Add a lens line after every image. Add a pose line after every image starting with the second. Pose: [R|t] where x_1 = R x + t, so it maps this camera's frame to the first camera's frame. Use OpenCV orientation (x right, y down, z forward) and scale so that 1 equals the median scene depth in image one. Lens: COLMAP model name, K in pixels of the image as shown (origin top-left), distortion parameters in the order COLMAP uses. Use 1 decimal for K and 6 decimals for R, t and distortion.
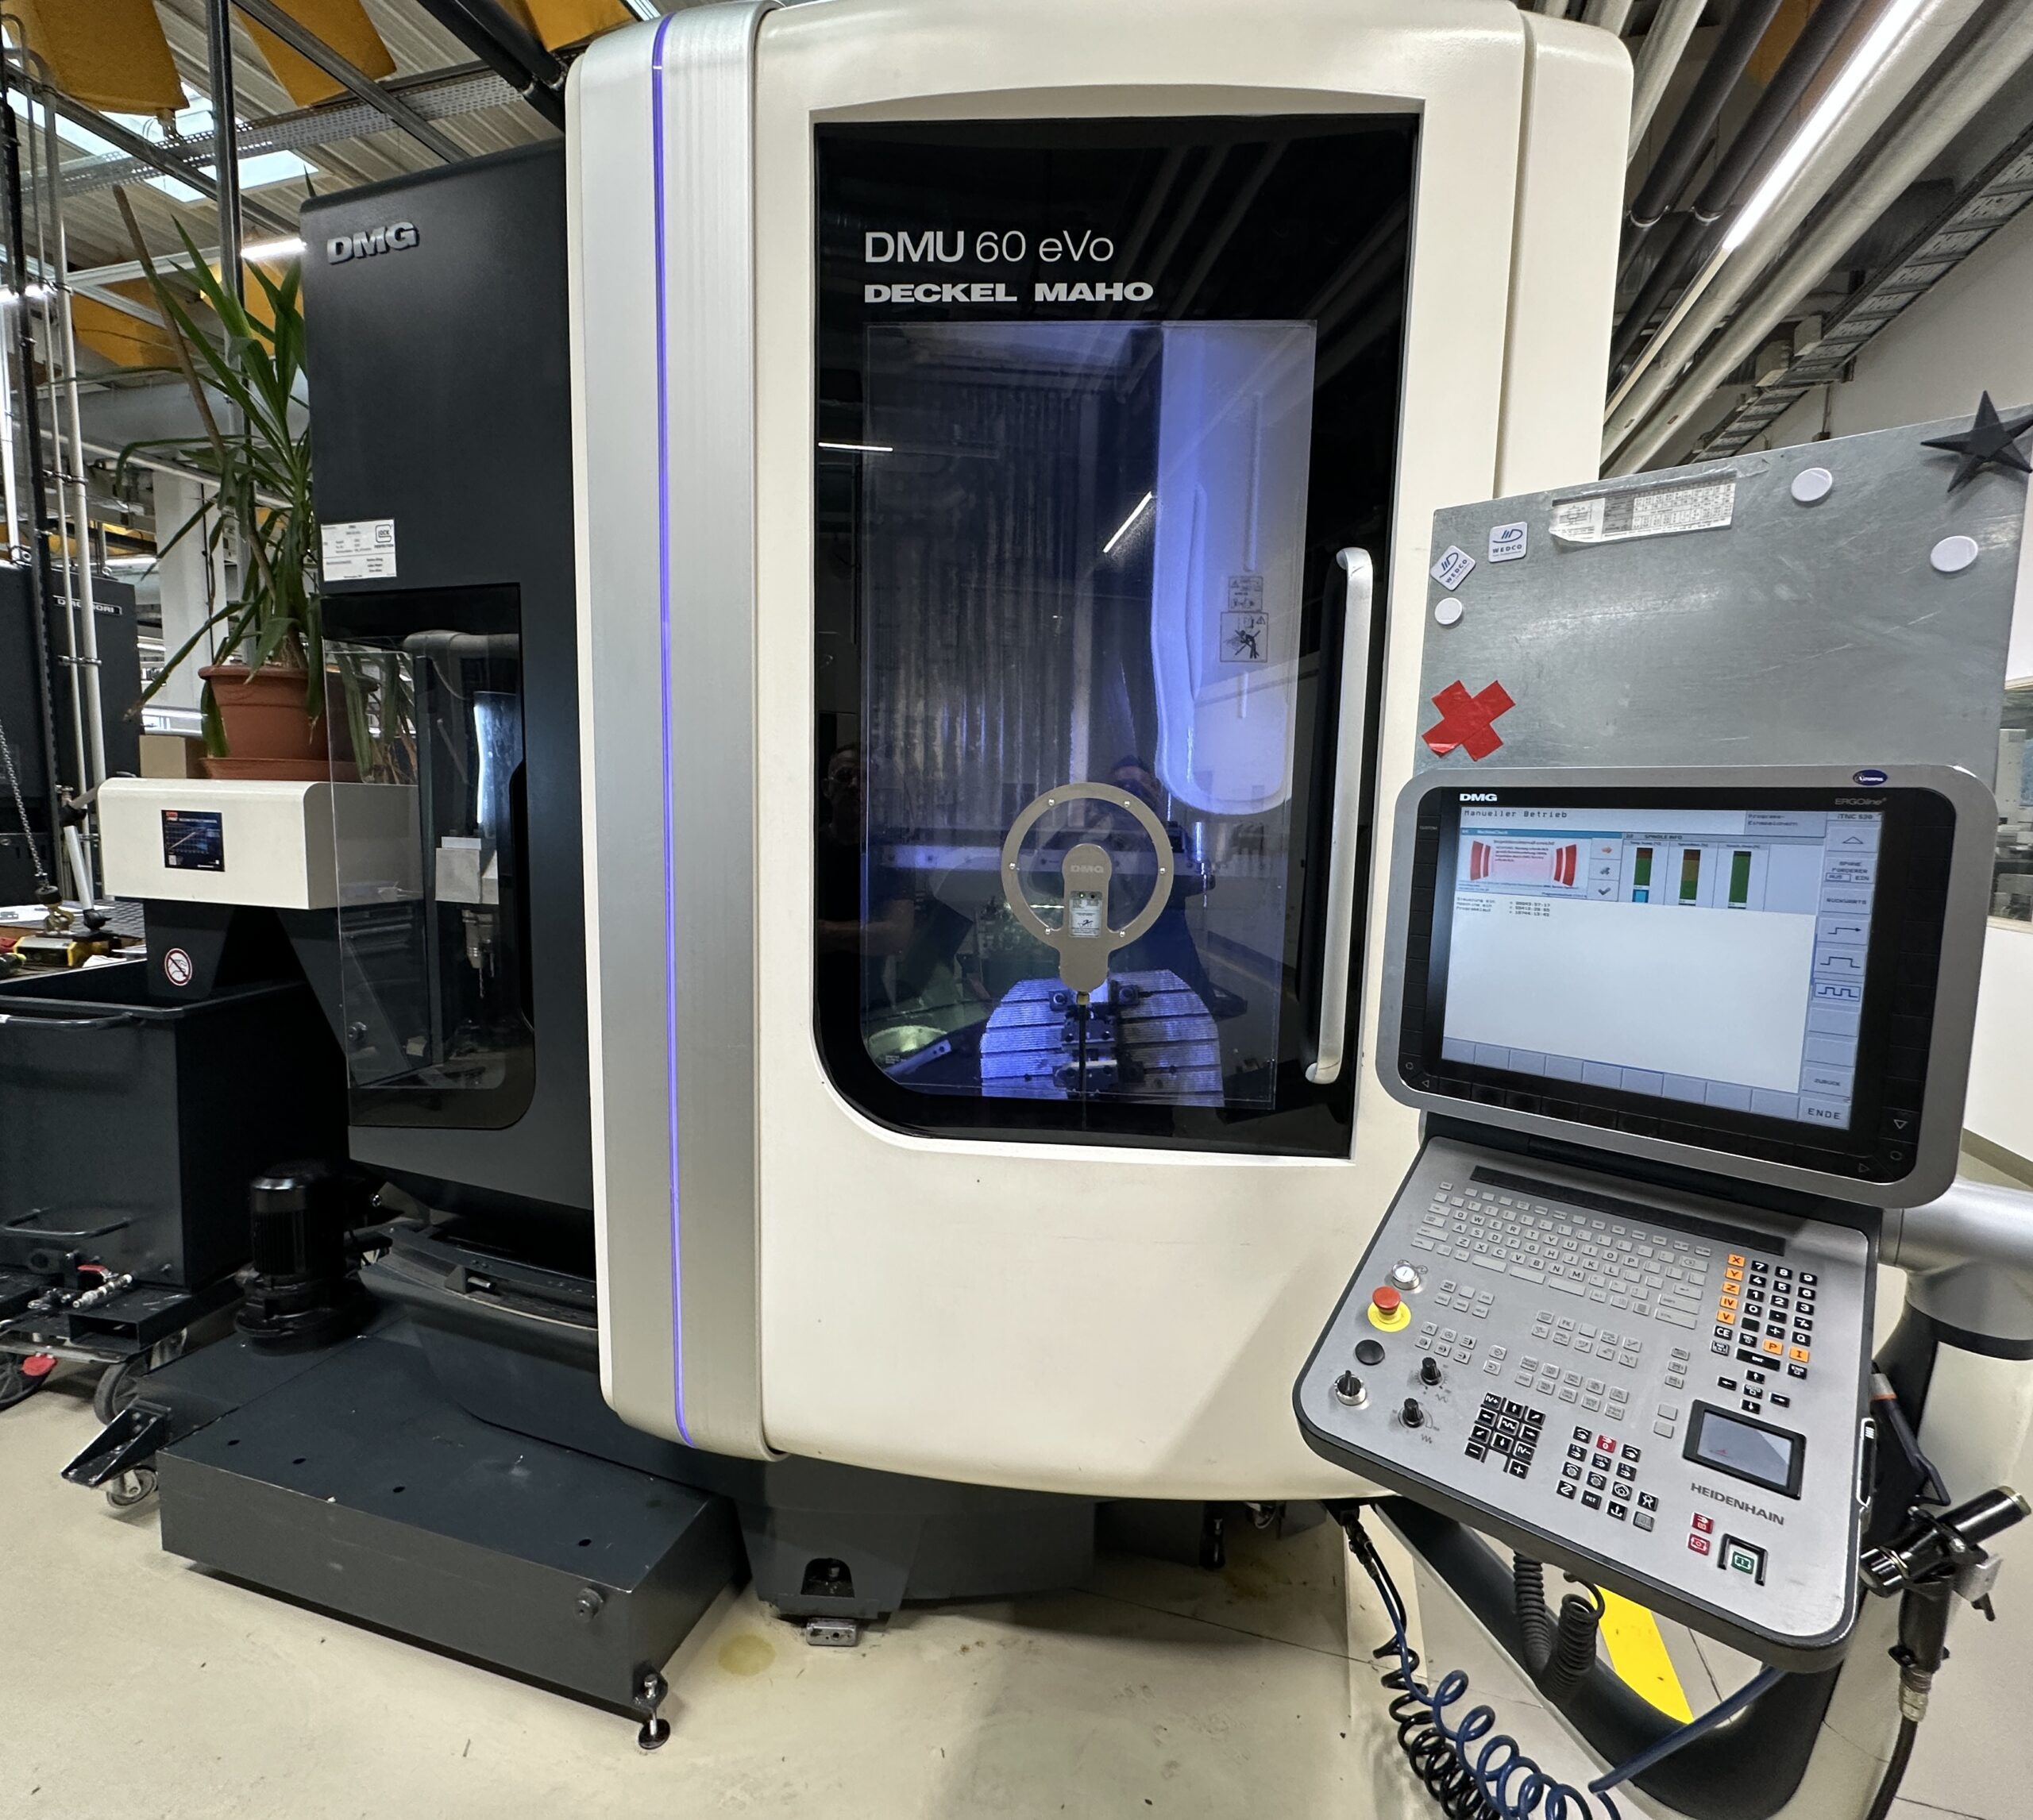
lens RADIAL K [[969.9, 0, 1017.0], [0, 969.9, 931.9], [0, 0, 1]] dist [0.000307, 0.000332]
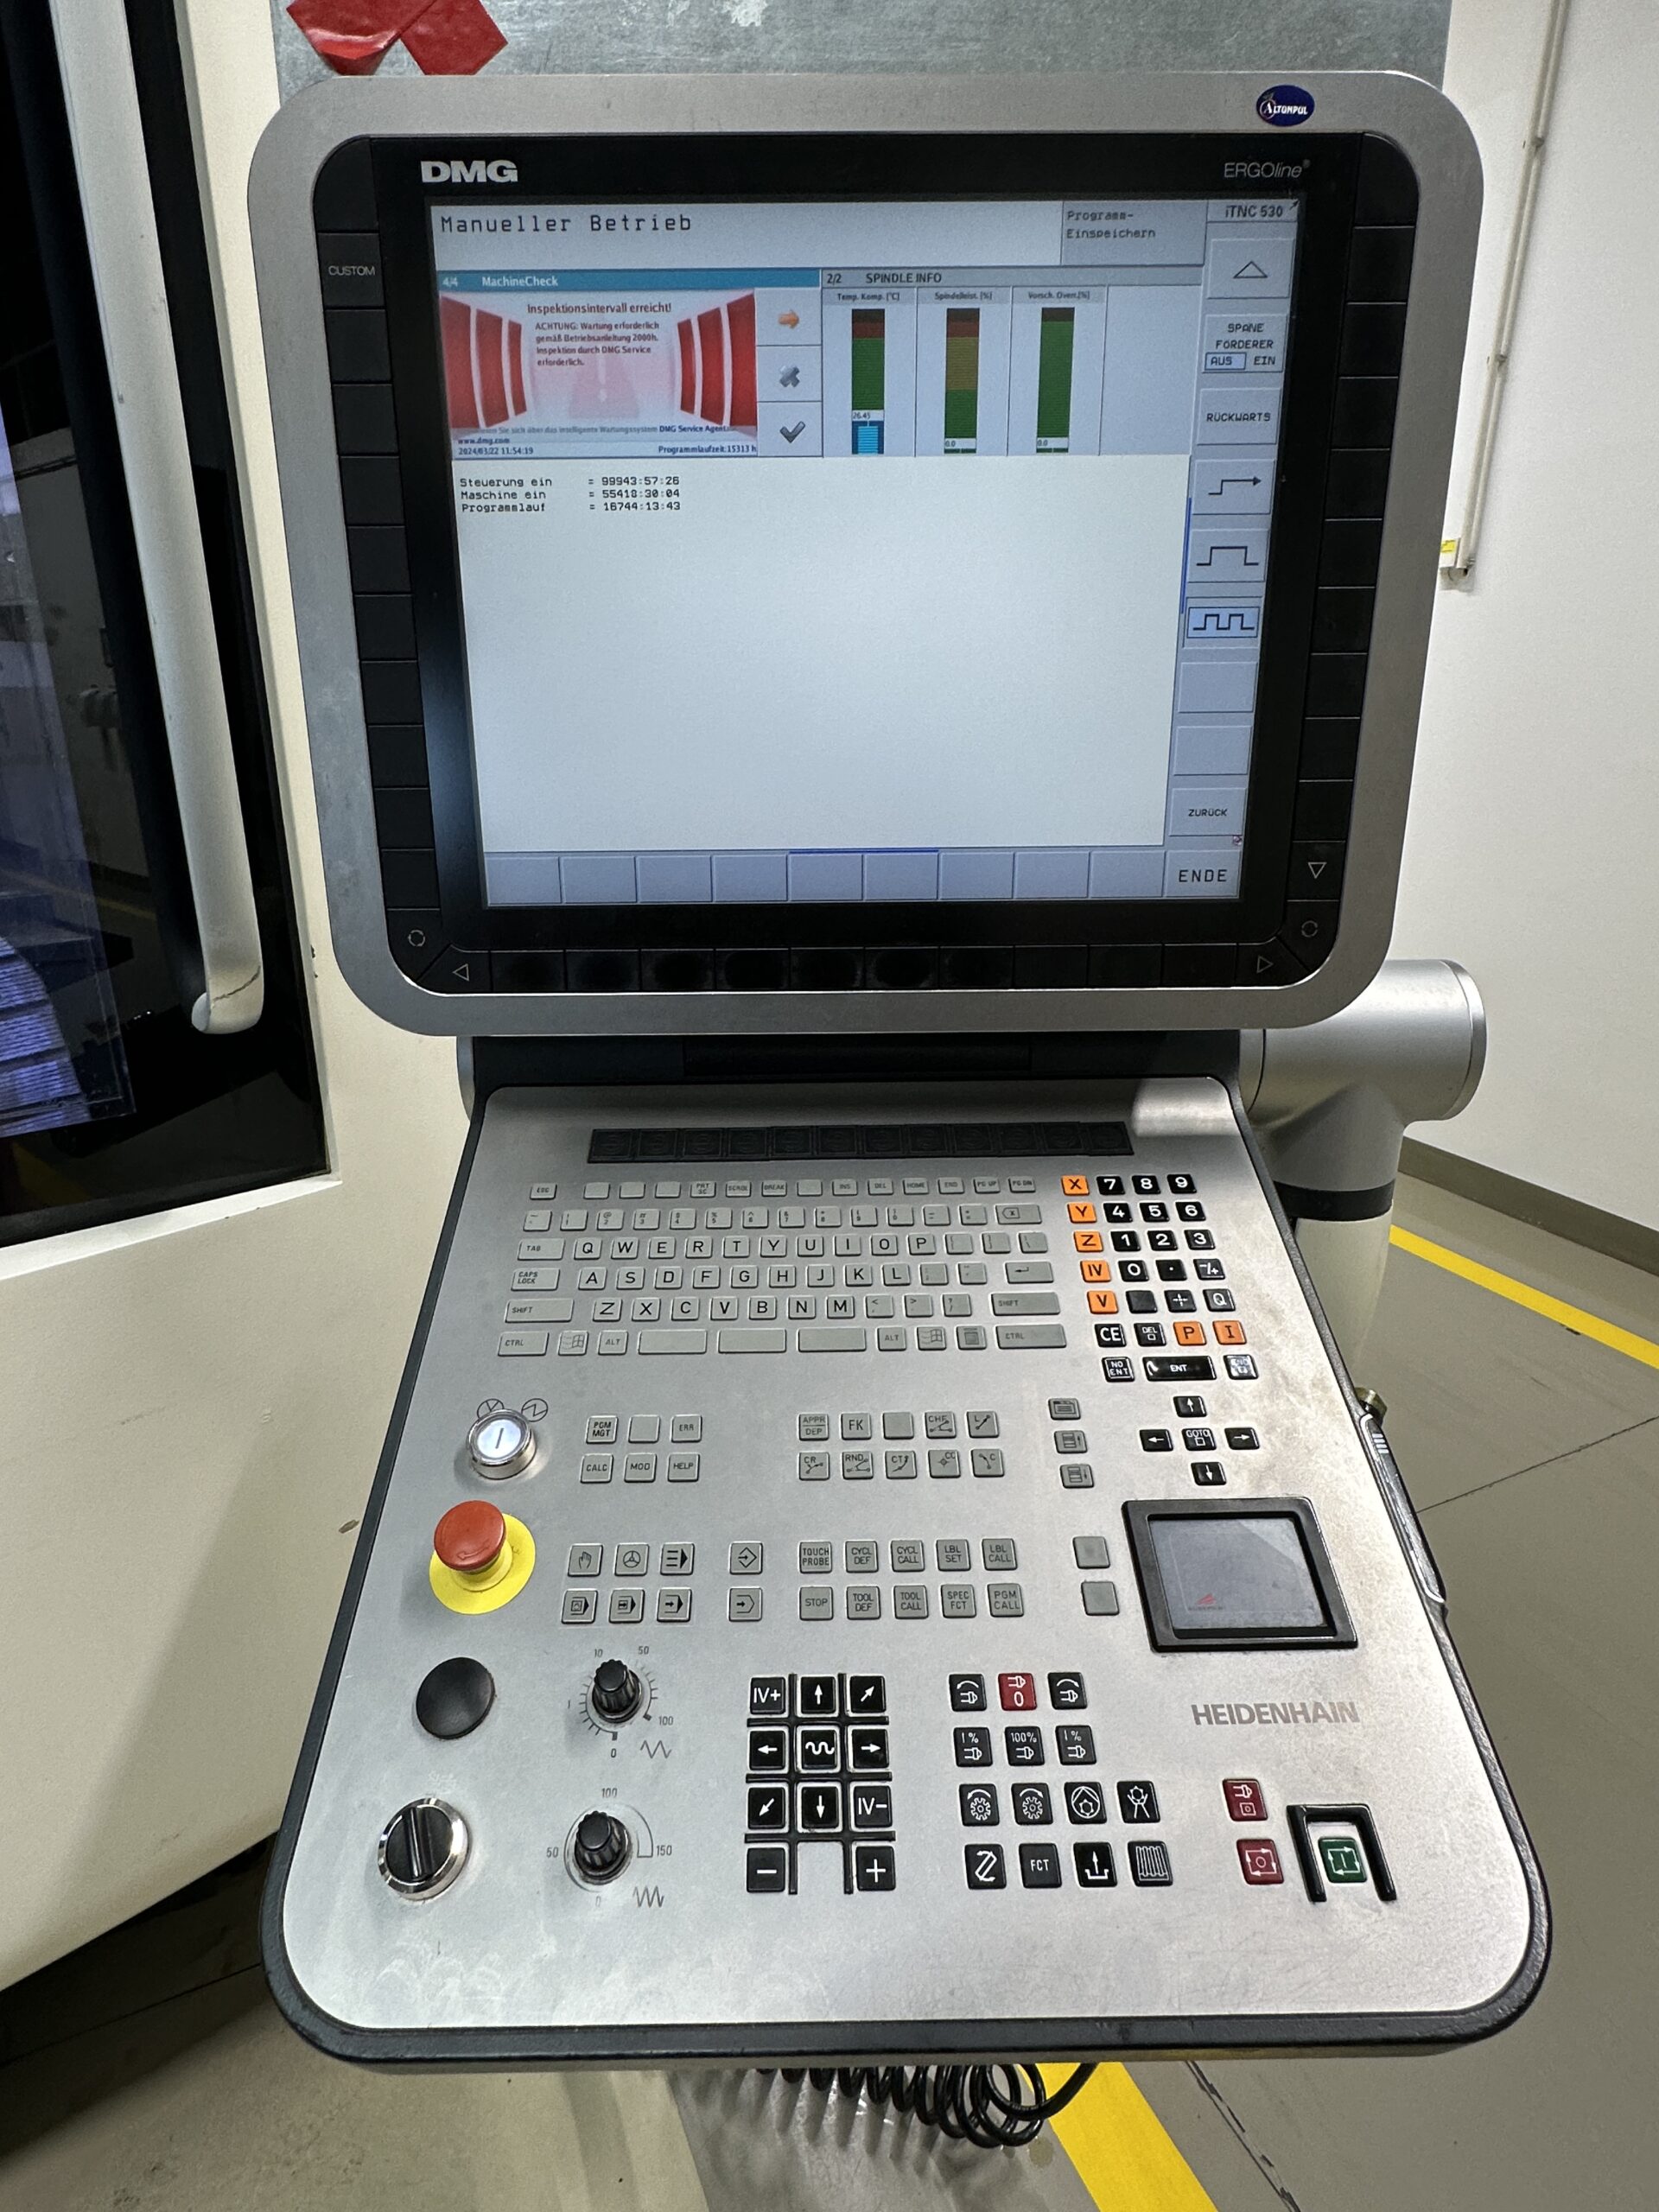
lens RADIAL K [[1163.0, 0, 830.5], [0, 1163.0, 1063.5], [0, 0, 1]] dist [-0.000740, -0.000448]
pose [[0.725621, -0.219848, 0.652028, 0.250676], [0.098767, 0.971050, 0.217500, 0.125690], [-0.680969, -0.093424, 0.726328, 0.652129]]
